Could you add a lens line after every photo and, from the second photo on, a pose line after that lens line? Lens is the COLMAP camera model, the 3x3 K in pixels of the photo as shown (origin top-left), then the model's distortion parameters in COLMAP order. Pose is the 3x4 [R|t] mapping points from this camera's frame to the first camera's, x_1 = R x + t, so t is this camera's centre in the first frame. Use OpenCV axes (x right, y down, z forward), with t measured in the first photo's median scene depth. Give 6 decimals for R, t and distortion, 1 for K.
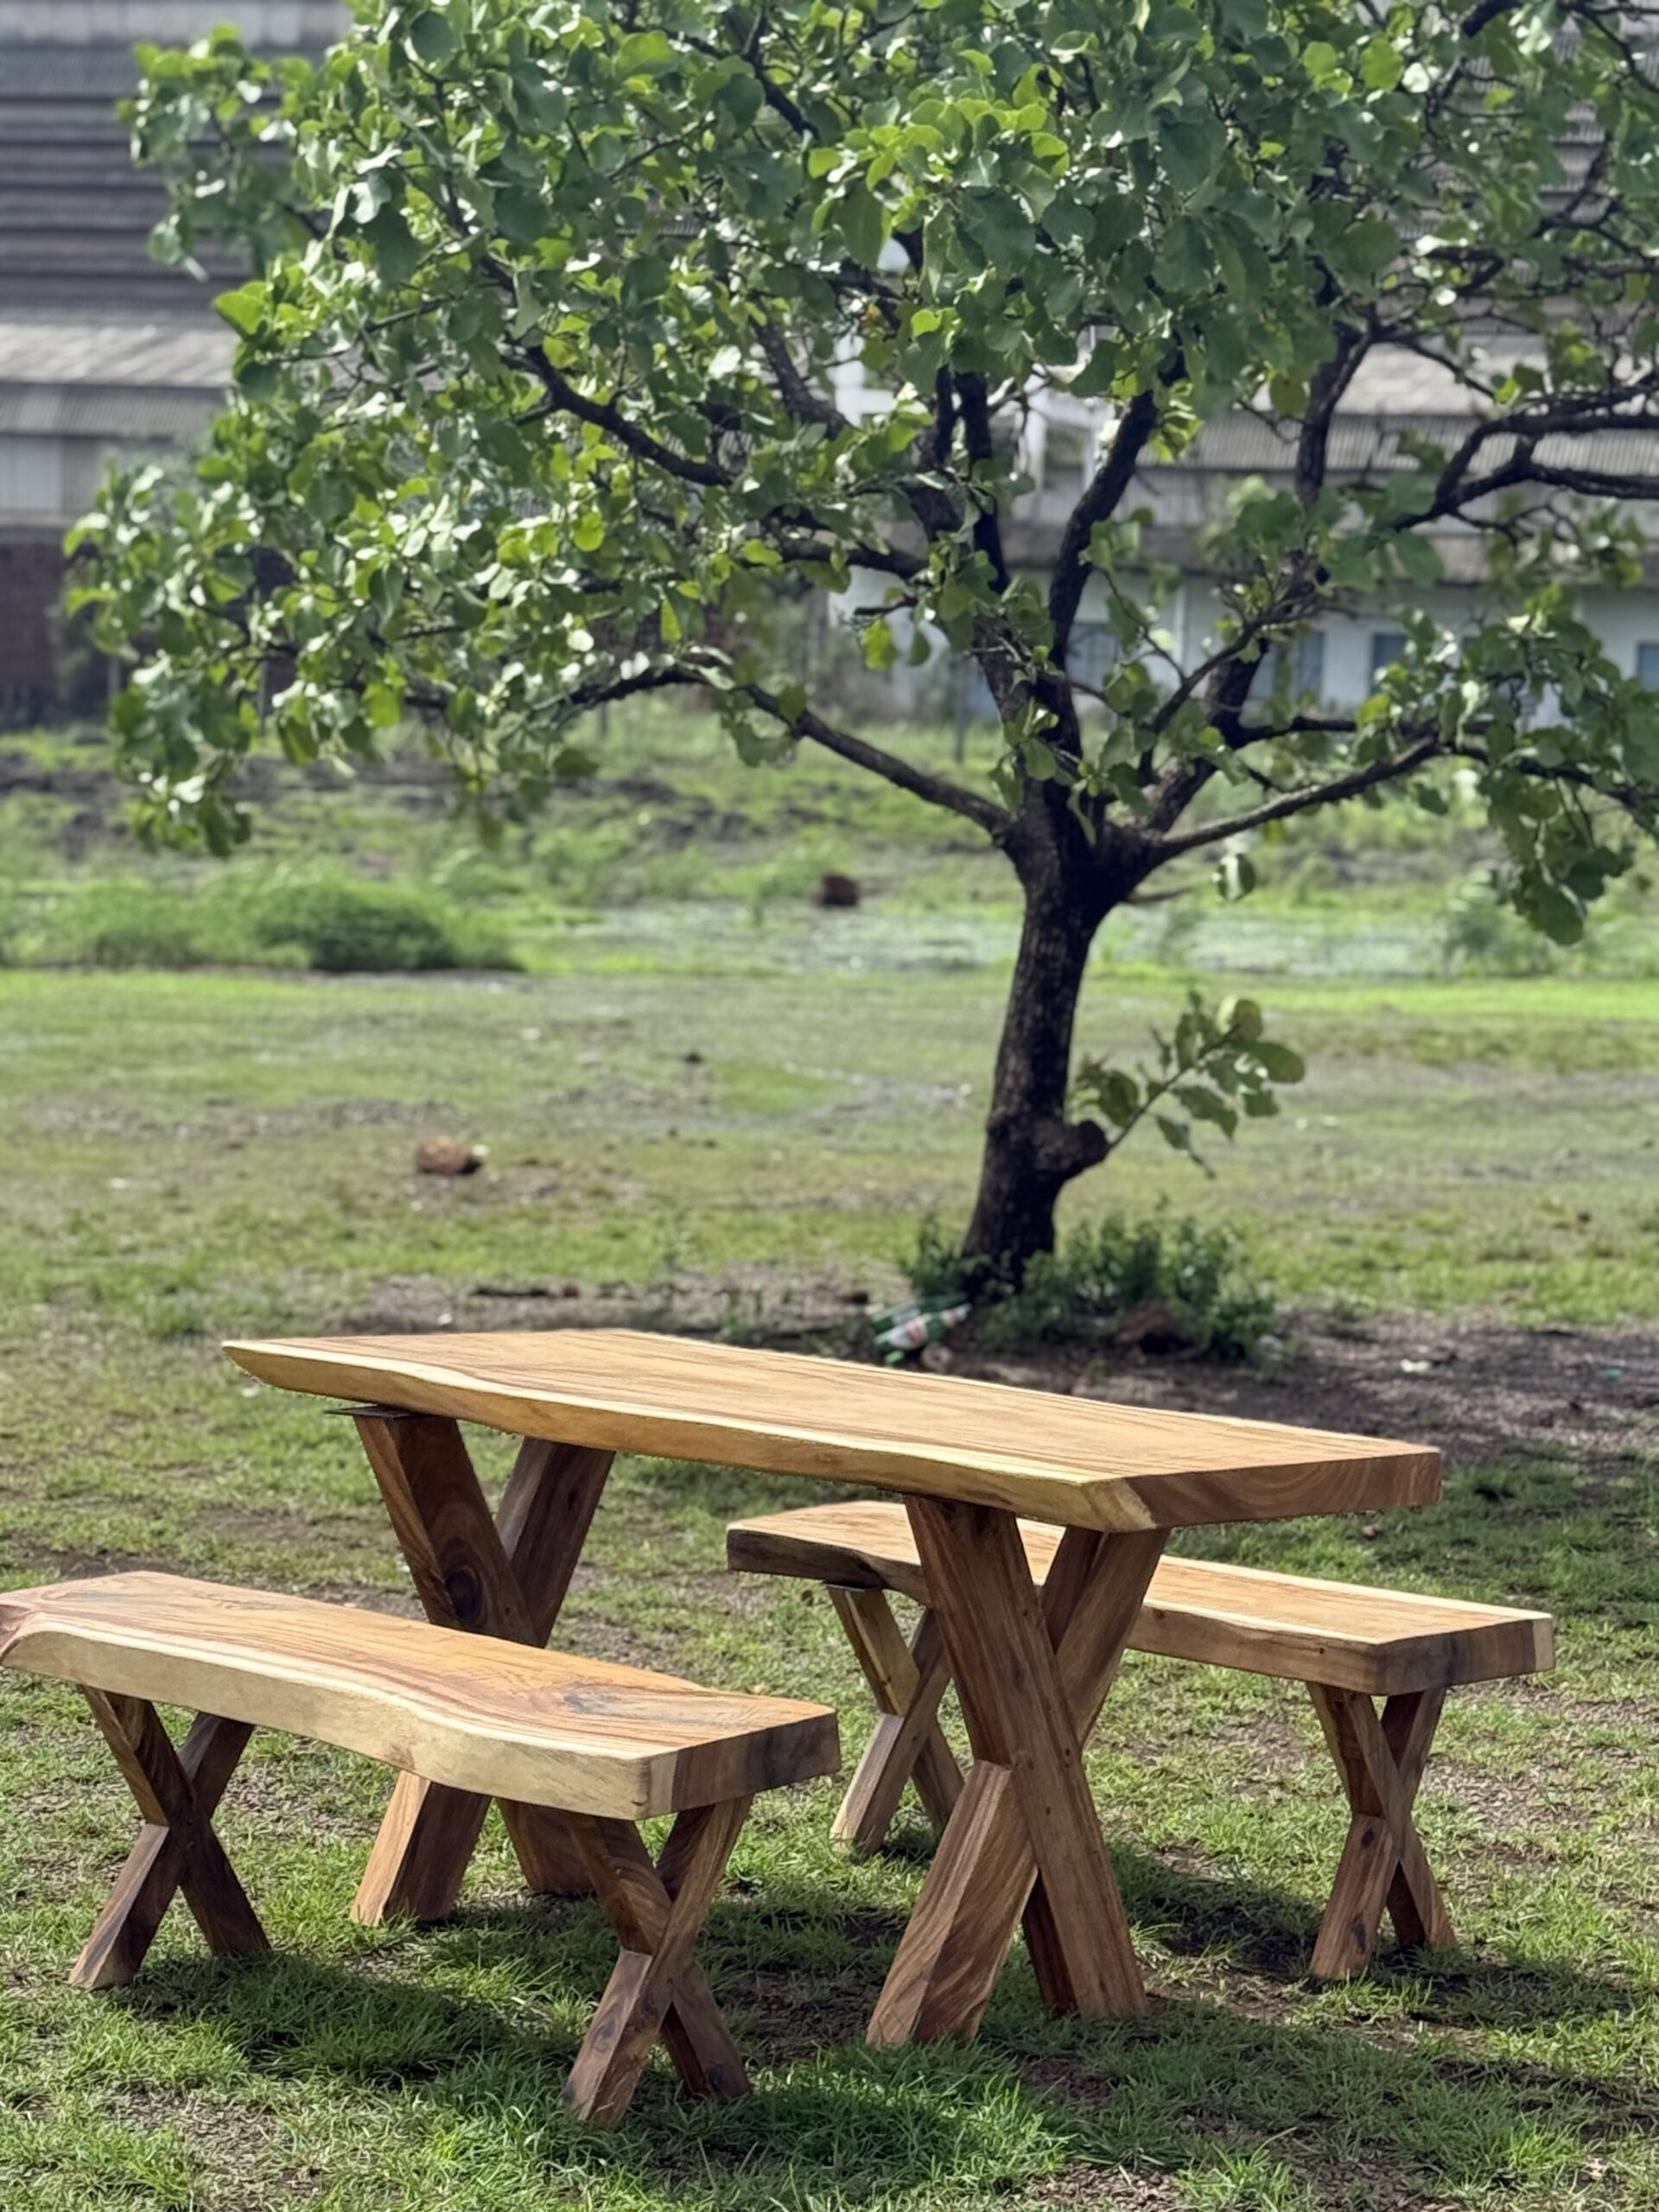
lens RADIAL K [[5147.9, 0, 829.5], [0, 5147.9, 1106.0], [0, 0, 1]] dist [0.127718, 0.344740]
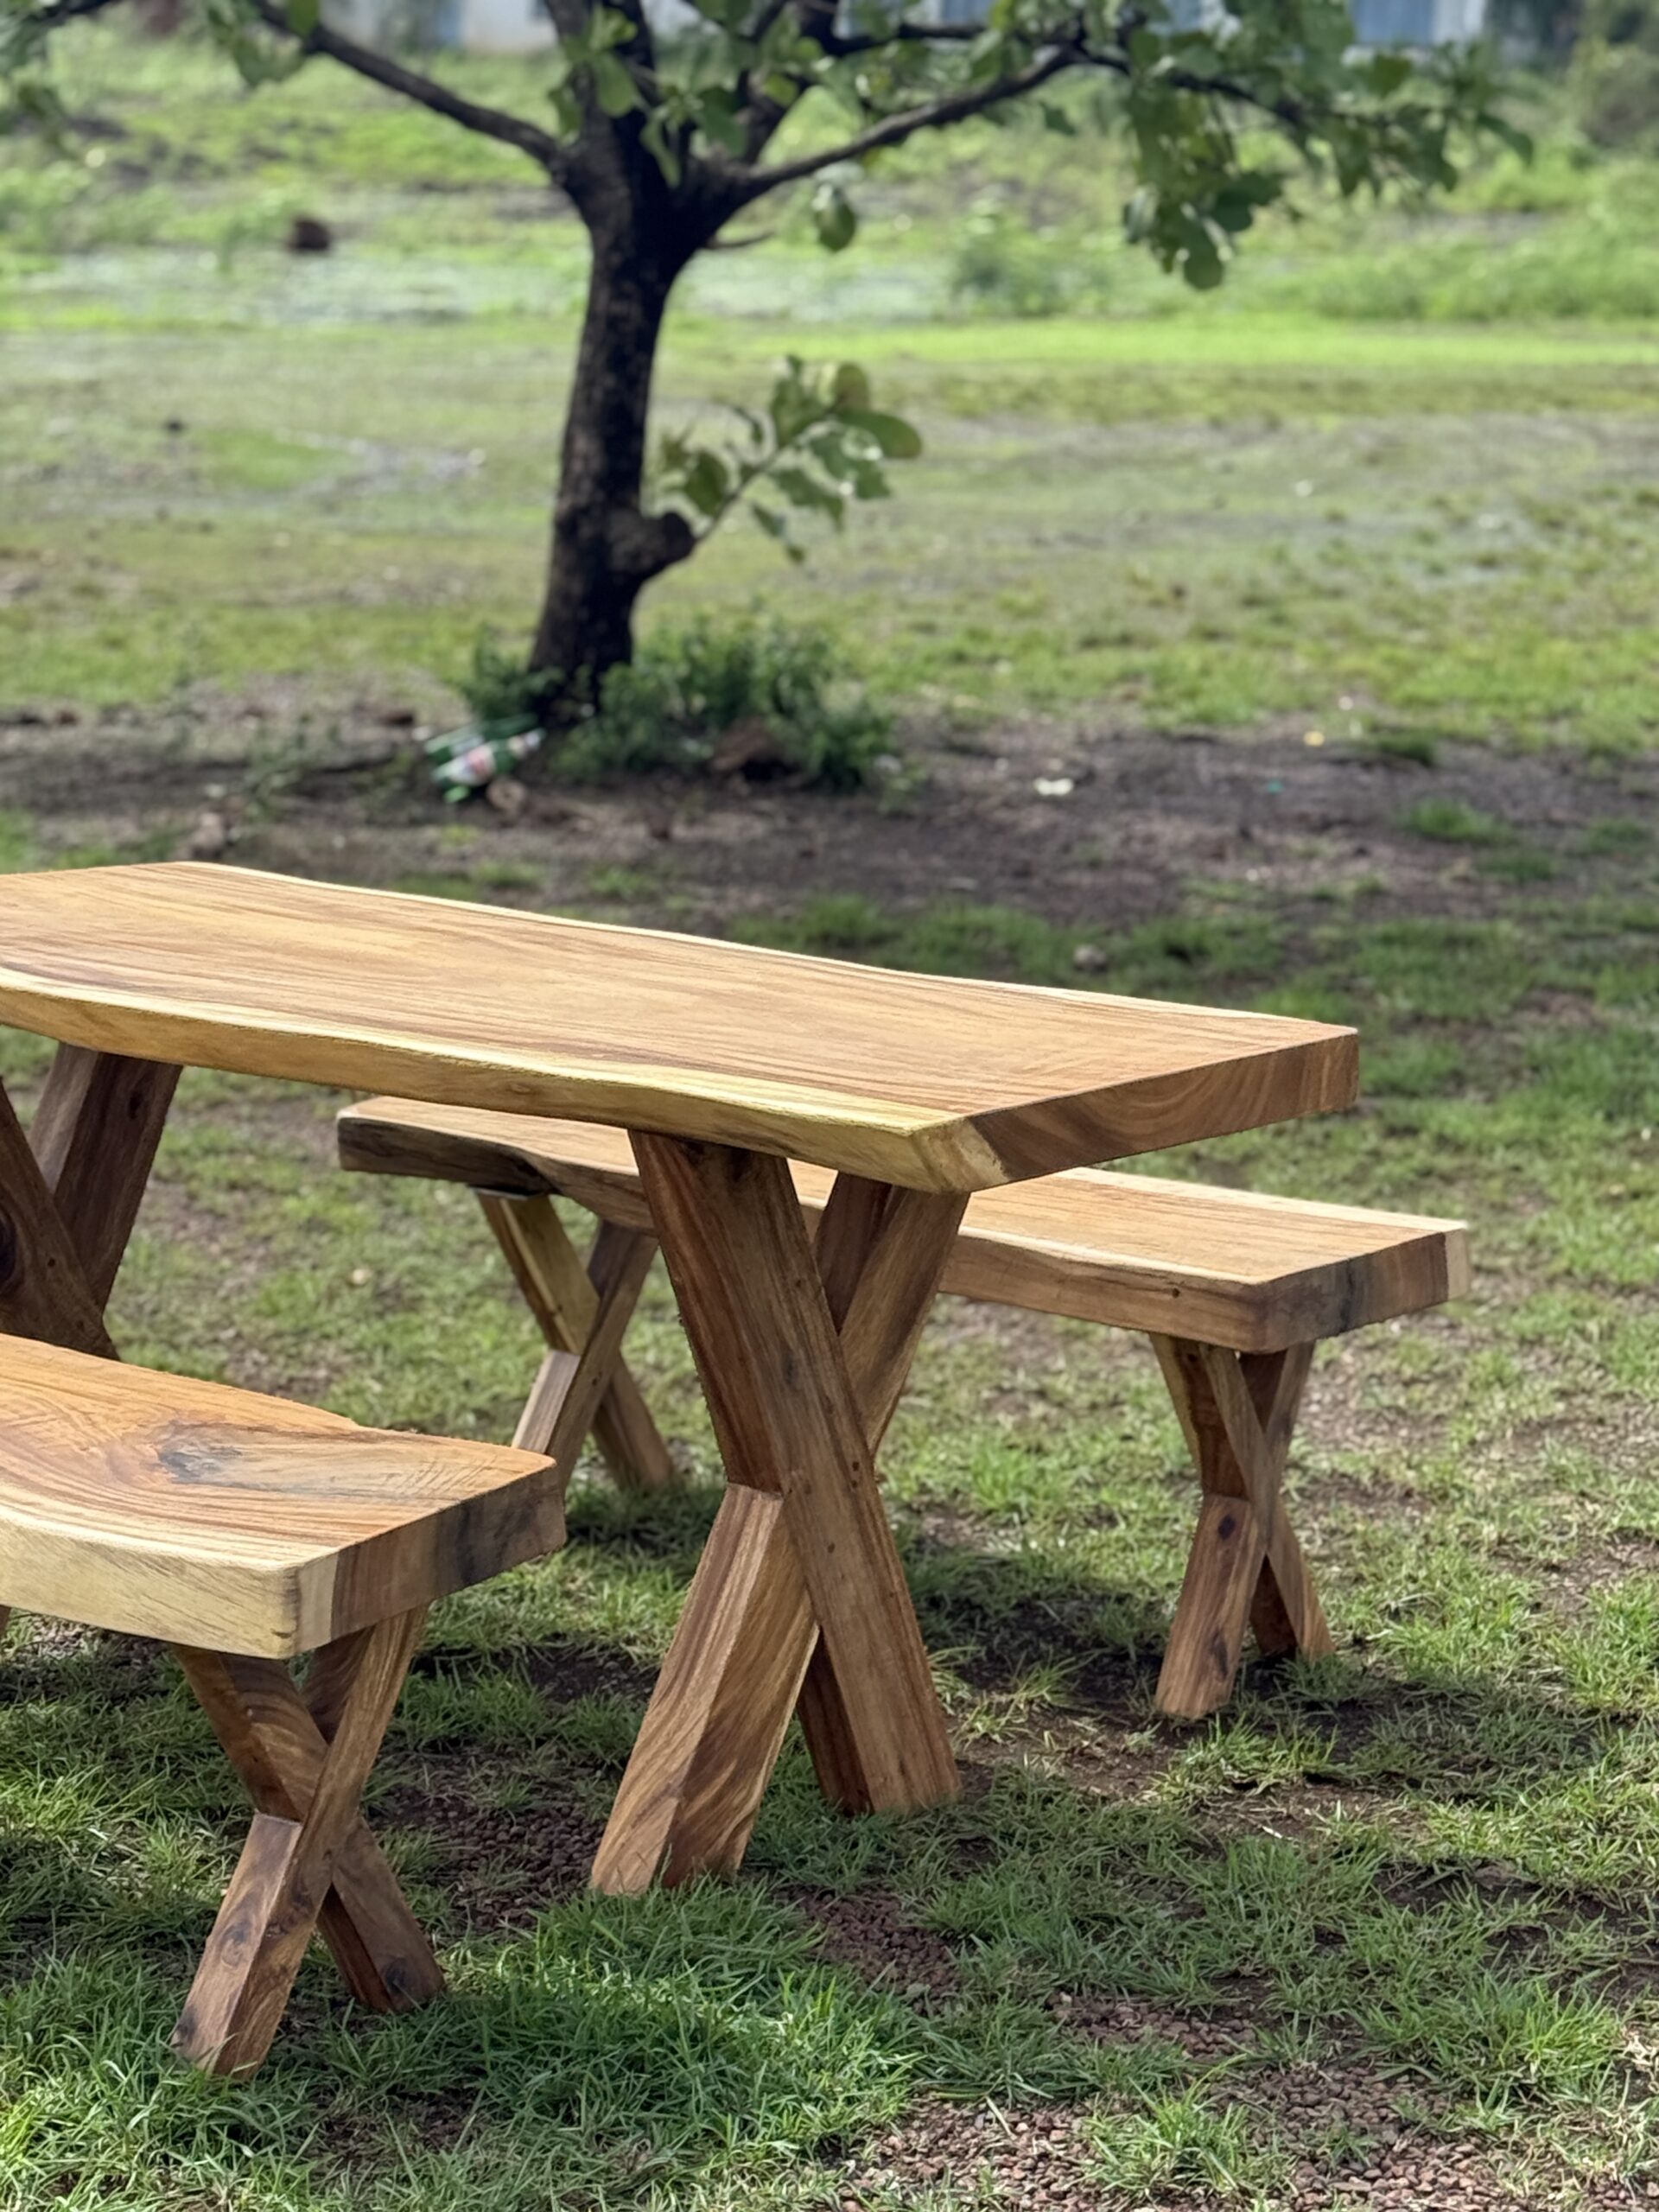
lens RADIAL K [[5147.9, 0, 829.5], [0, 5147.9, 1106.0], [0, 0, 1]] dist [0.127718, 0.344740]
pose [[0.994494, -0.032702, 0.099559, -0.013035], [0.019924, 0.991737, 0.126732, -0.007521], [-0.102881, -0.124051, 0.986928, 0.140298]]
